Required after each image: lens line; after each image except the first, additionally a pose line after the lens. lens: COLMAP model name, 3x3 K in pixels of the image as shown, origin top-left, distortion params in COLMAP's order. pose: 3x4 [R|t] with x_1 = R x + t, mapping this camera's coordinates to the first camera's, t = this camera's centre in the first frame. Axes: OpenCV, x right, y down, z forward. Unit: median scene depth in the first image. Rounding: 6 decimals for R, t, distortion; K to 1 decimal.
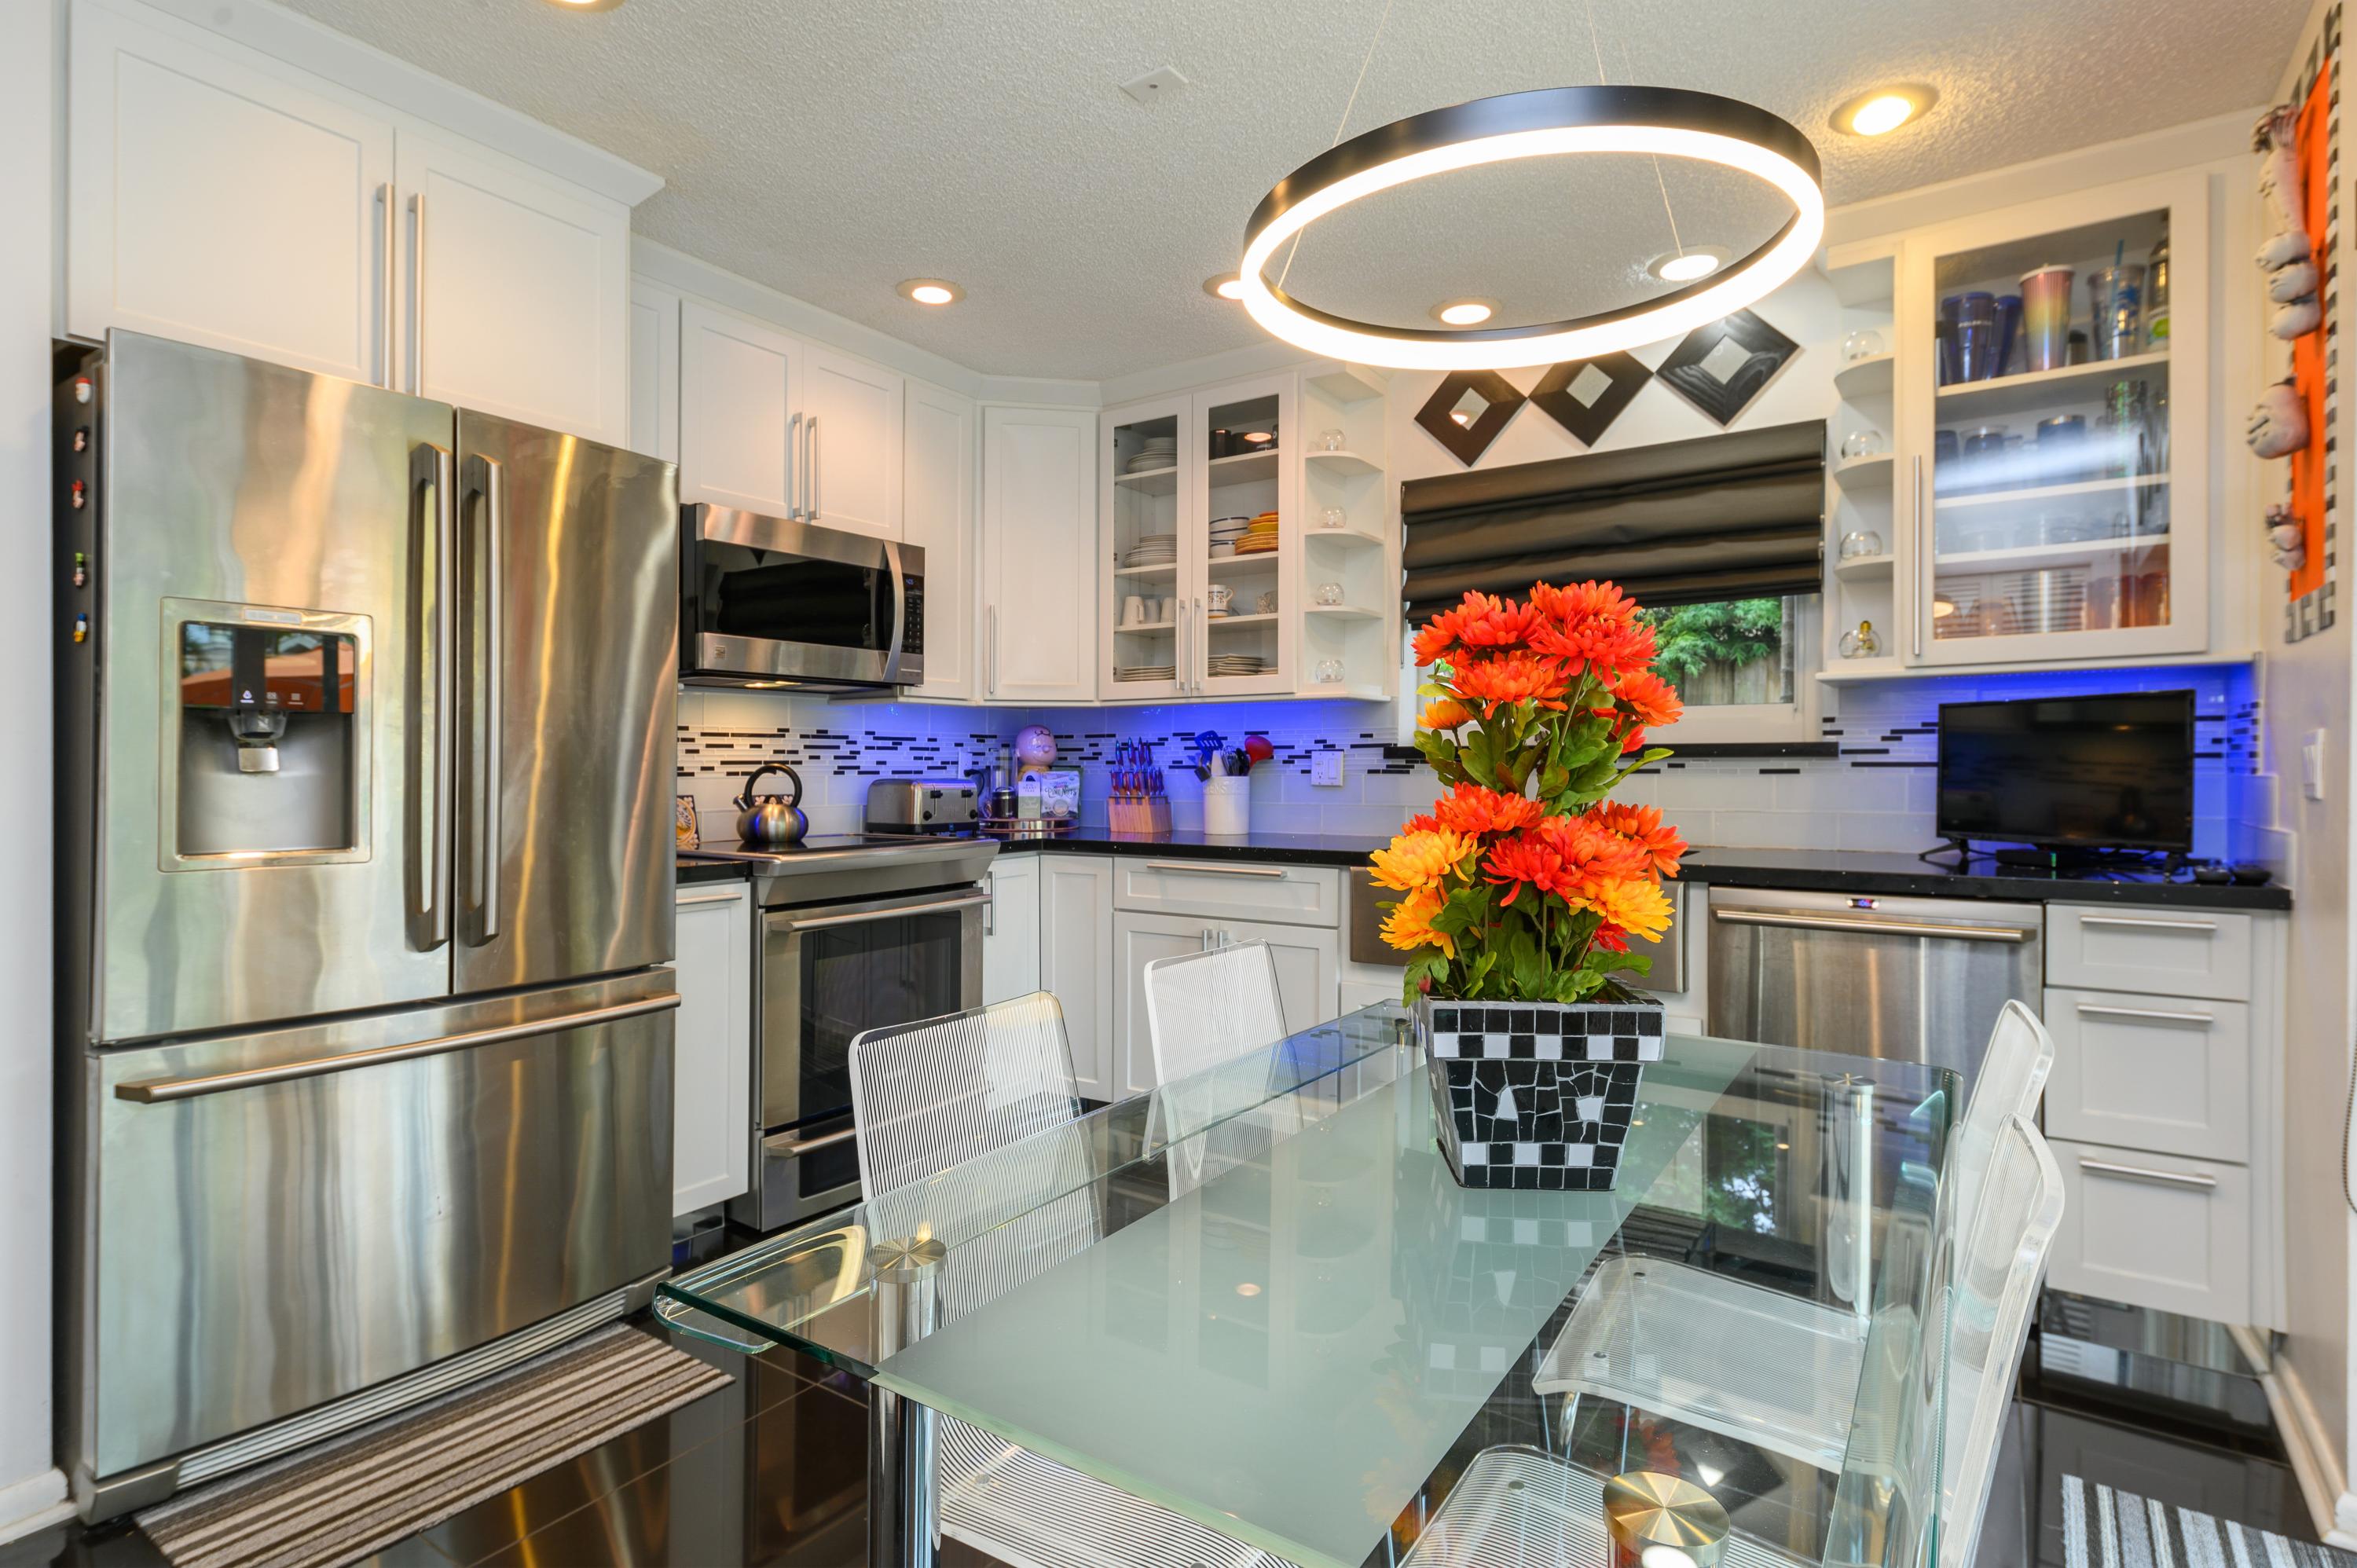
lens RADIAL K [[1175.4, 0, 1187.0], [0, 1175.4, 770.8], [0, 0, 1]] dist [0.008229, 0.000800]
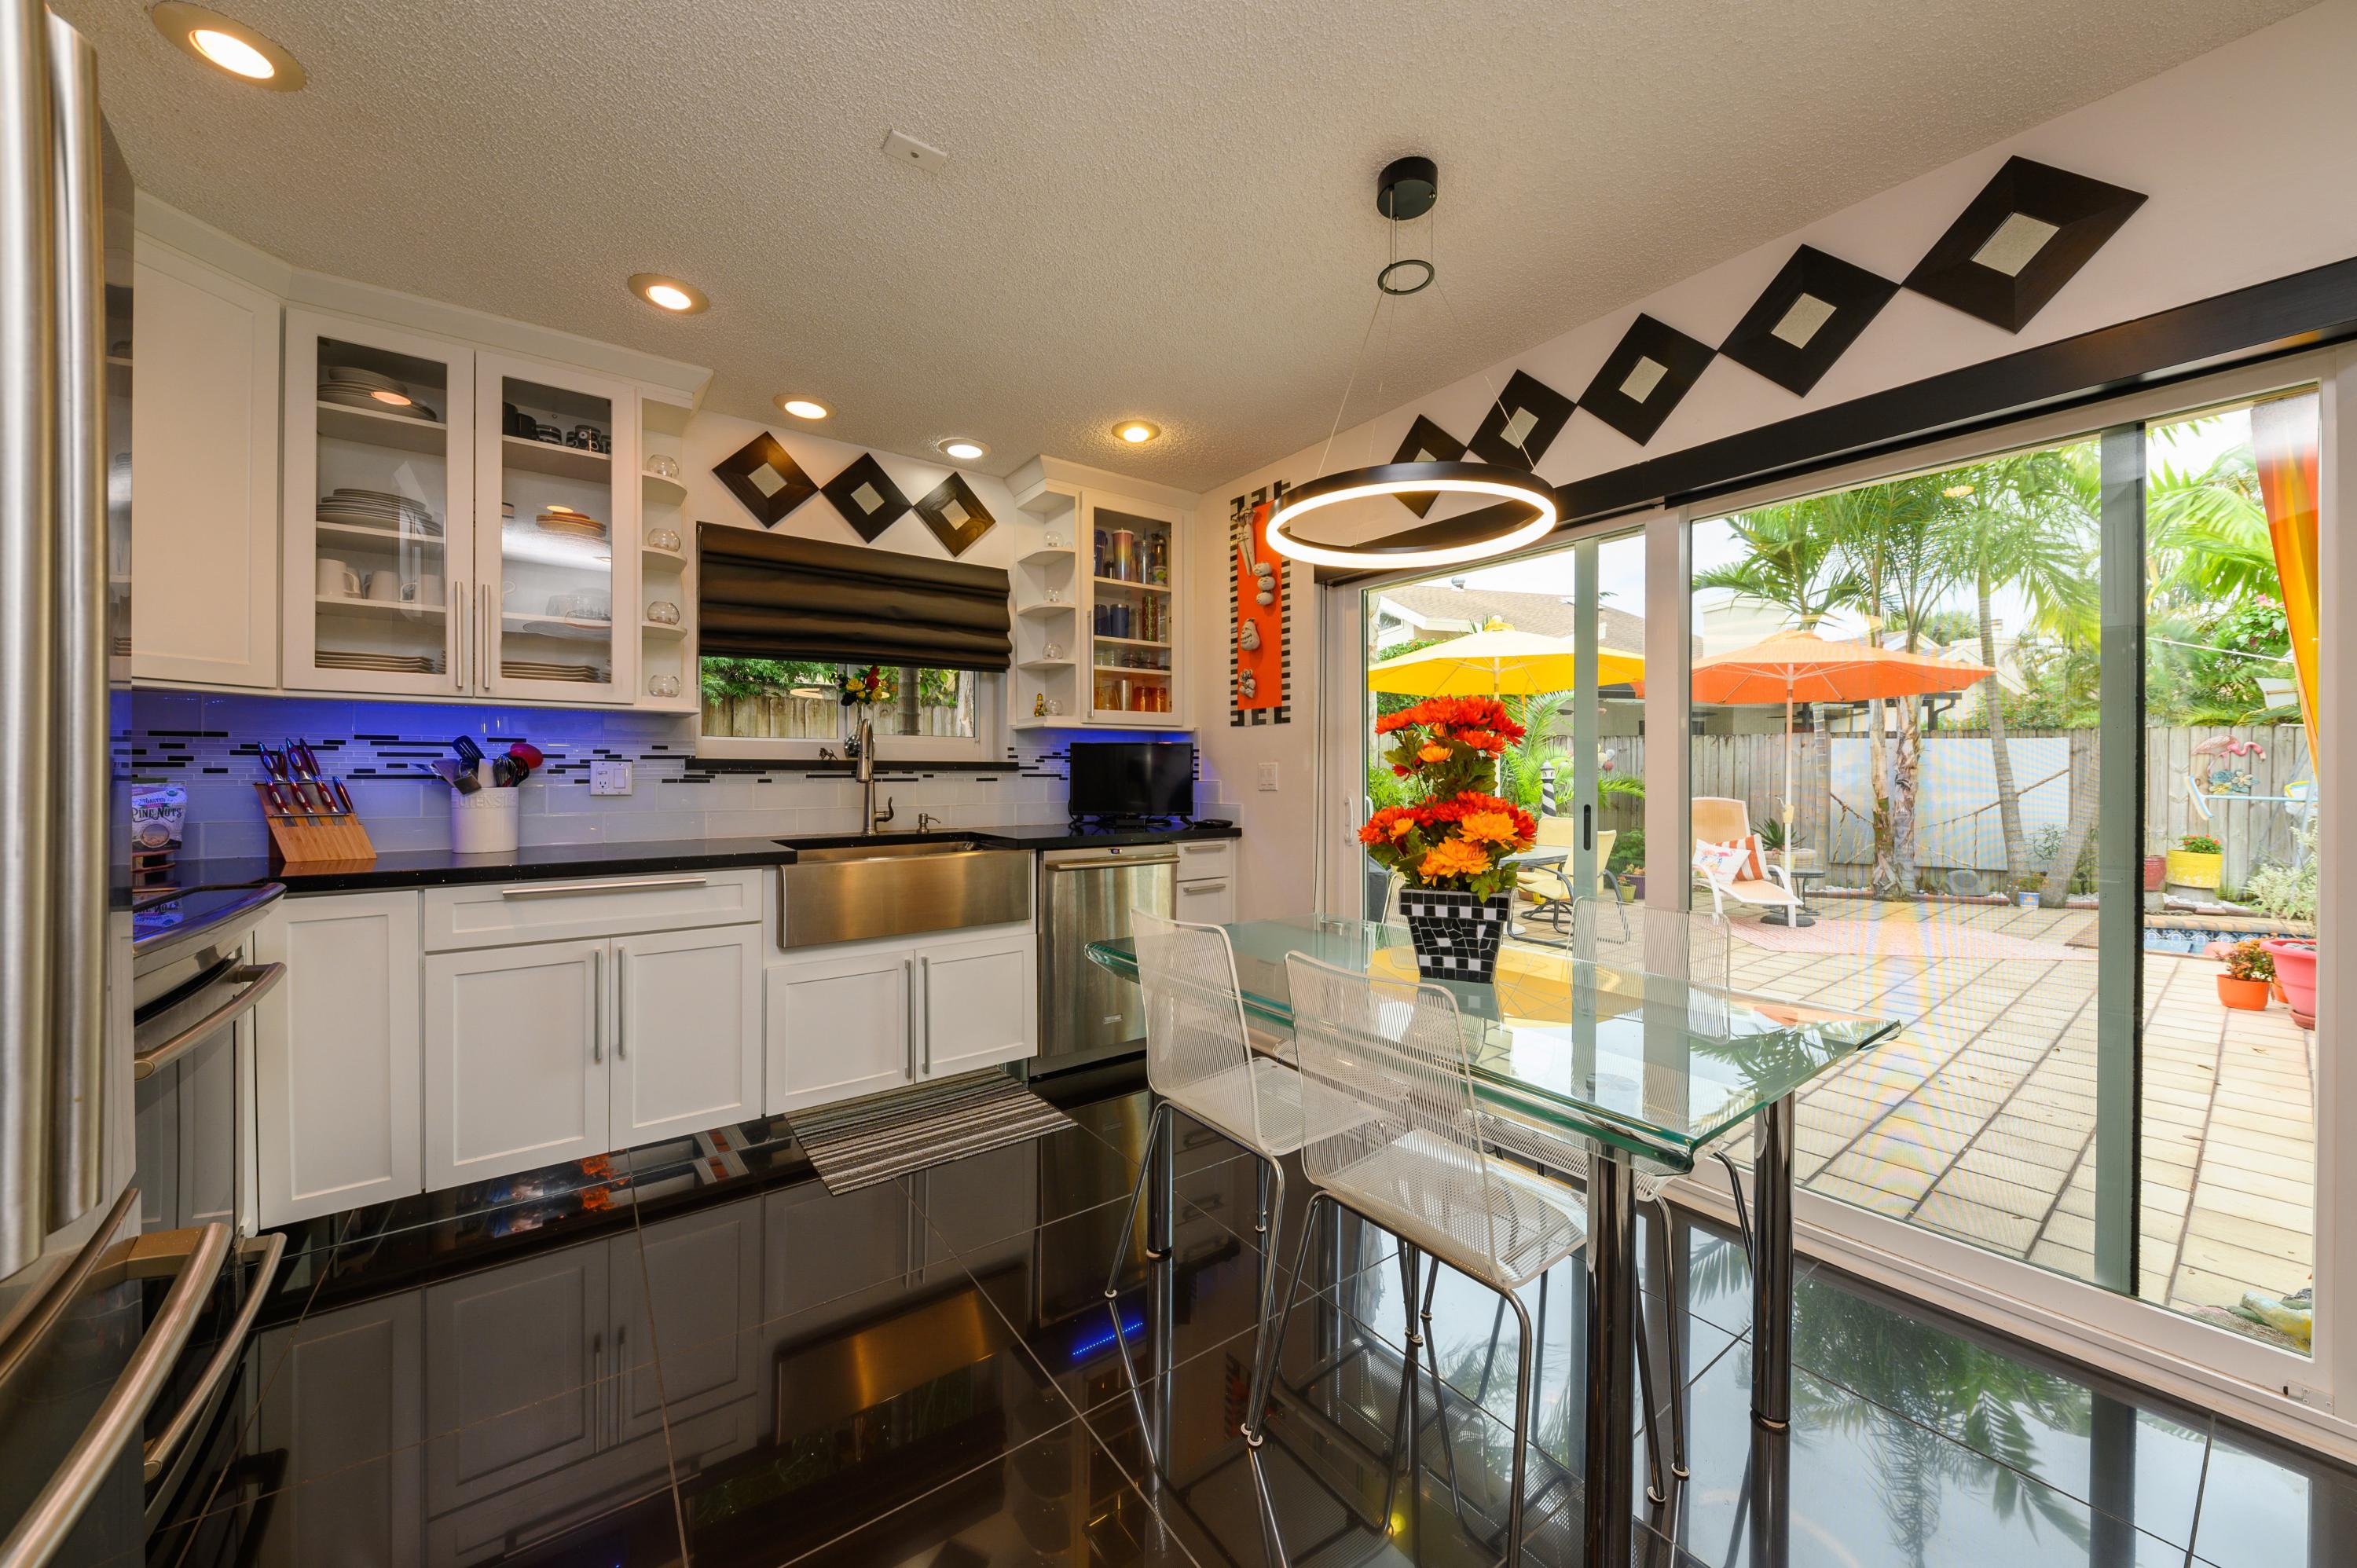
lens RADIAL K [[818.5, 0, 1183.5], [0, 818.5, 781.0], [0, 0, 1]] dist [-0.000166, -0.002795]
pose [[0.337831, -0.007149, 0.941180, -0.420332], [0.000504, 0.999972, 0.007415, -0.005170], [-0.941207, -0.002030, 0.337825, 0.323206]]
